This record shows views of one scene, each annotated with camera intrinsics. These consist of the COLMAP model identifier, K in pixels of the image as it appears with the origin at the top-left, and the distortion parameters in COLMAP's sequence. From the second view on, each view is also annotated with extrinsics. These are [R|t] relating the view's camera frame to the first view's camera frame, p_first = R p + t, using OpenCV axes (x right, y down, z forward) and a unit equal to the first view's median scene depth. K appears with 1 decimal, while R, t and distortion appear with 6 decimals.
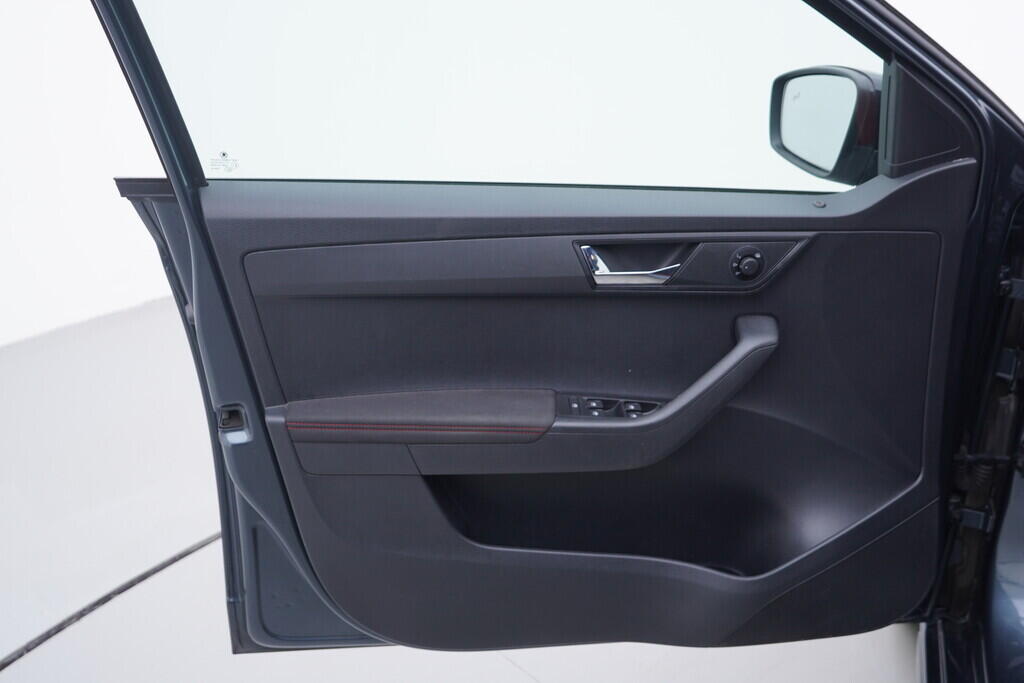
lens RADIAL K [[1081.9, 0, 512.0], [0, 1081.9, 341.5], [0, 0, 1]] dist [-0.003777, 0.022064]
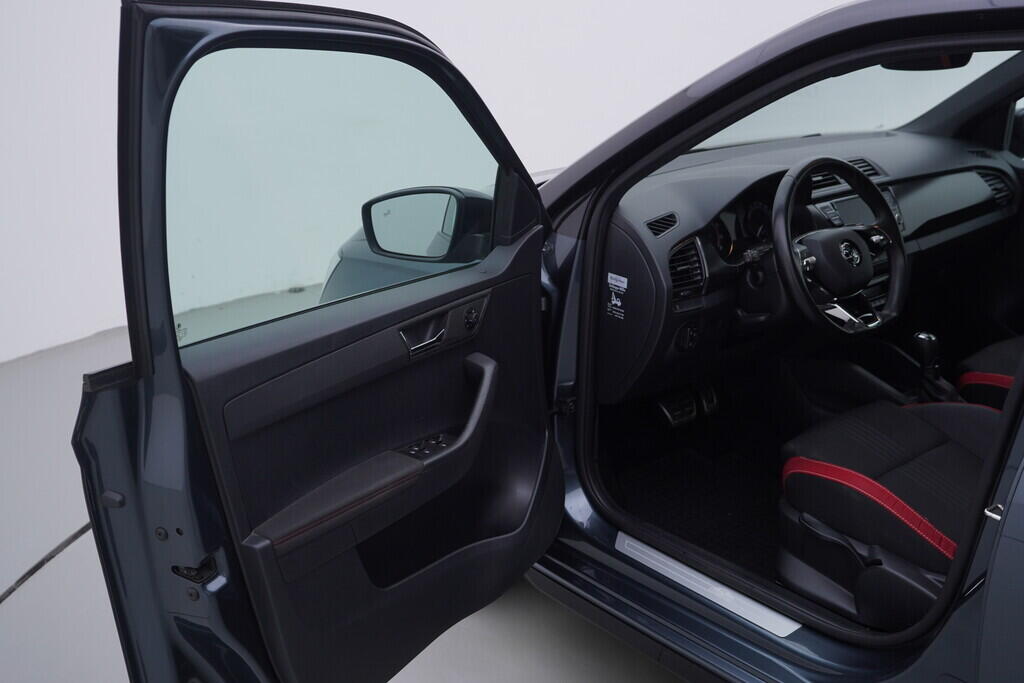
lens RADIAL K [[1081.9, 0, 512.0], [0, 1081.9, 341.5], [0, 0, 1]] dist [-0.003777, 0.022064]
pose [[0.565348, -0.242558, 0.788382, -0.905379], [0.352960, 0.935000, 0.034559, -0.072167], [-0.745520, 0.258730, 0.614214, 0.065287]]
